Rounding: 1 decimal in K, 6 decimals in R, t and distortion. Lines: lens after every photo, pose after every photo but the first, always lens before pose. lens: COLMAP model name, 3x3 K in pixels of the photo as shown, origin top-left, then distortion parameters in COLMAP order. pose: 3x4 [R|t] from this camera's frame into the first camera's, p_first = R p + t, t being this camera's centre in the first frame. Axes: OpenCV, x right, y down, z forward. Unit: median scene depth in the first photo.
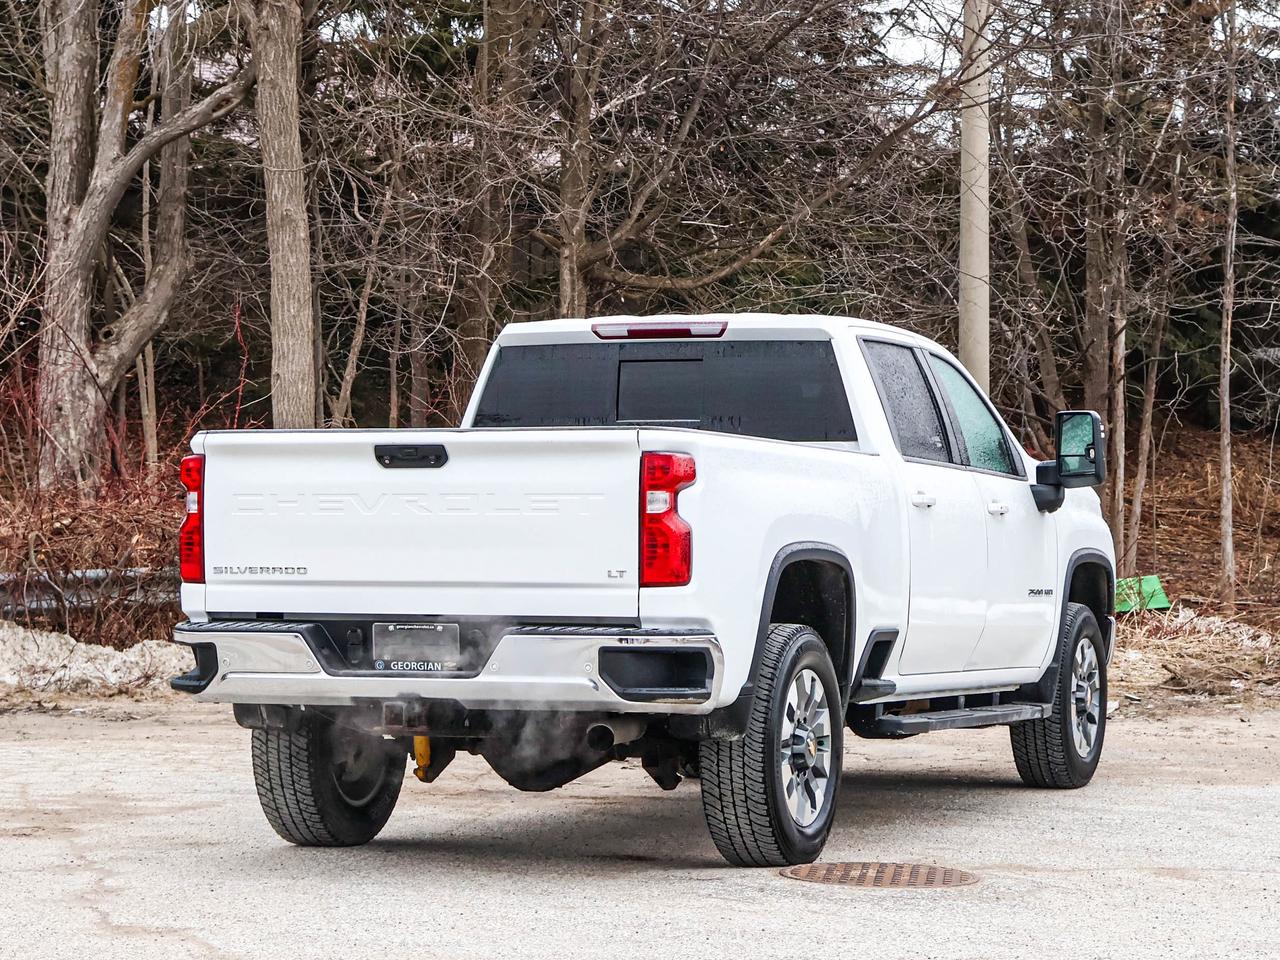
lens RADIAL K [[3216.1, 0, 646.7], [0, 3216.1, 473.0], [0, 0, 1]] dist [0.053149, 0.000000]
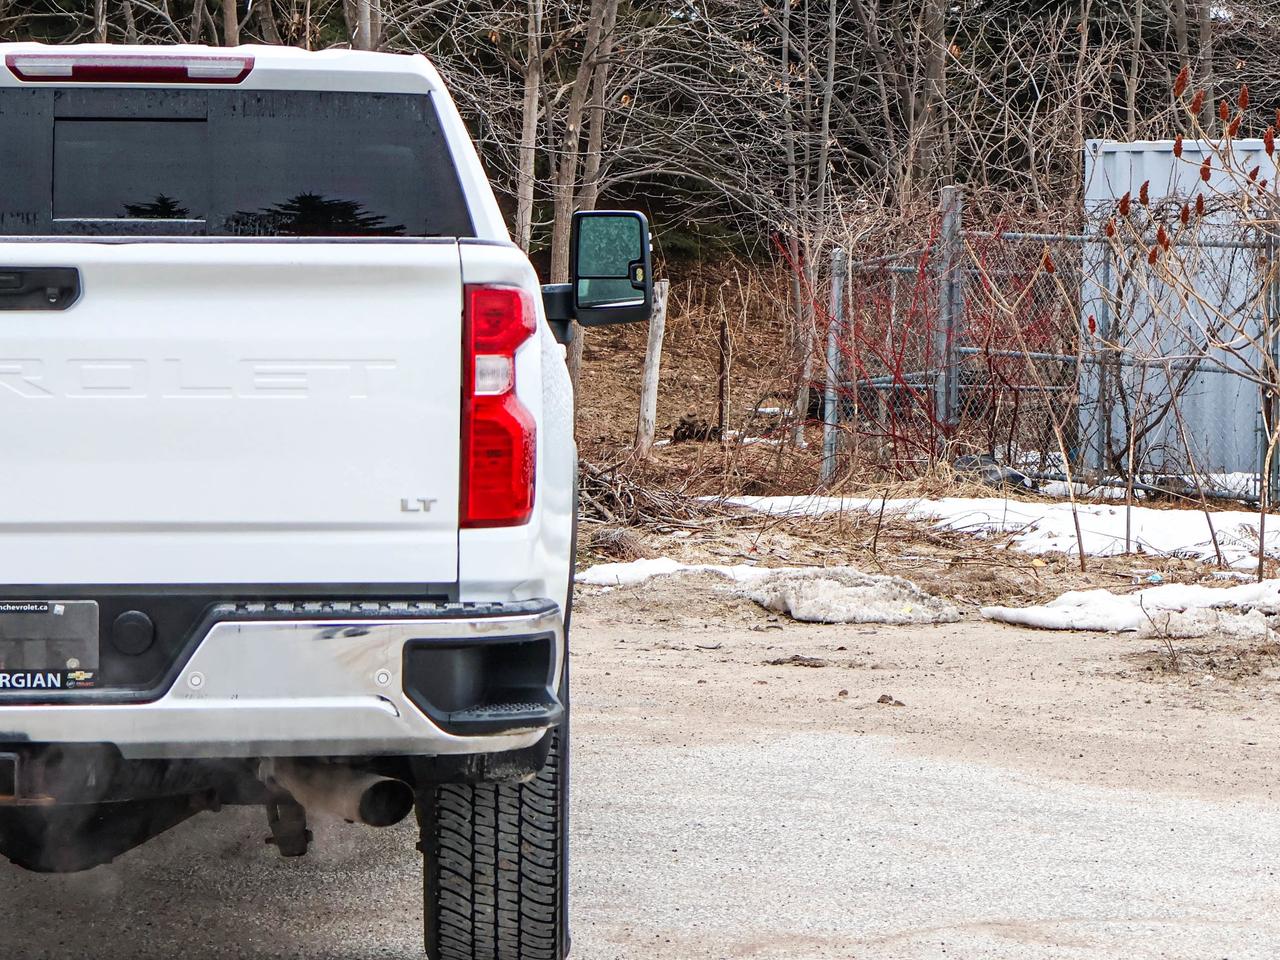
lens RADIAL K [[3625.6, 0, 649.2], [0, 3625.6, 426.6], [0, 0, 1]] dist [0.010470, 0.000000]
pose [[0.904838, -0.011573, 0.425599, -0.225806], [-0.007326, 0.999059, 0.042741, -0.008527], [-0.425694, -0.041791, 0.903902, 0.399658]]
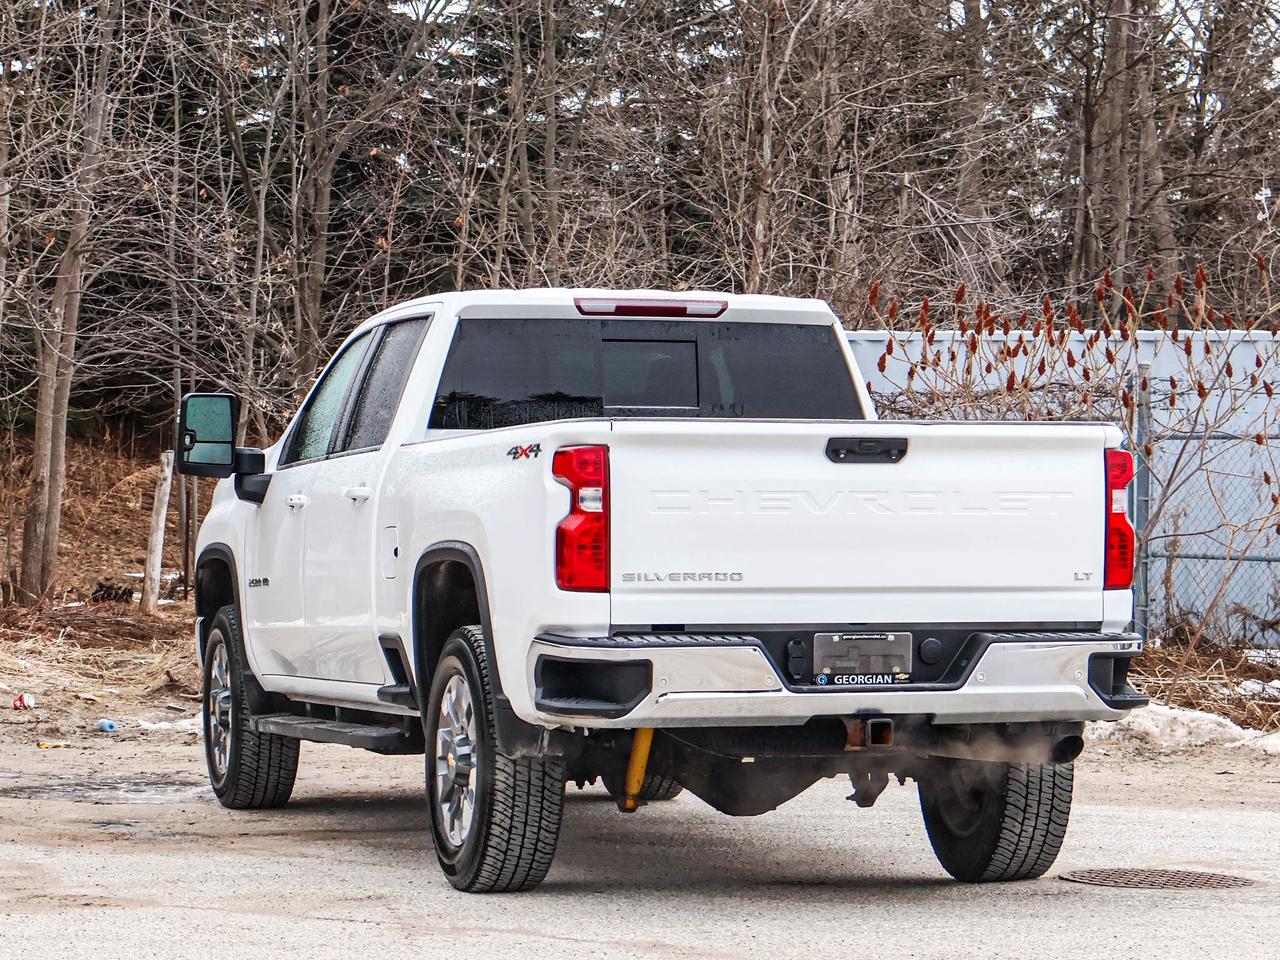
lens RADIAL K [[3675.6, 0, 636.0], [0, 3675.6, 481.5], [0, 0, 1]] dist [0.182162, 0.000000]
pose [[0.781085, 0.003872, 0.624413, -0.754266], [-0.011033, 0.999910, 0.007602, -0.003434], [-0.624327, -0.012827, 0.781058, 0.217828]]
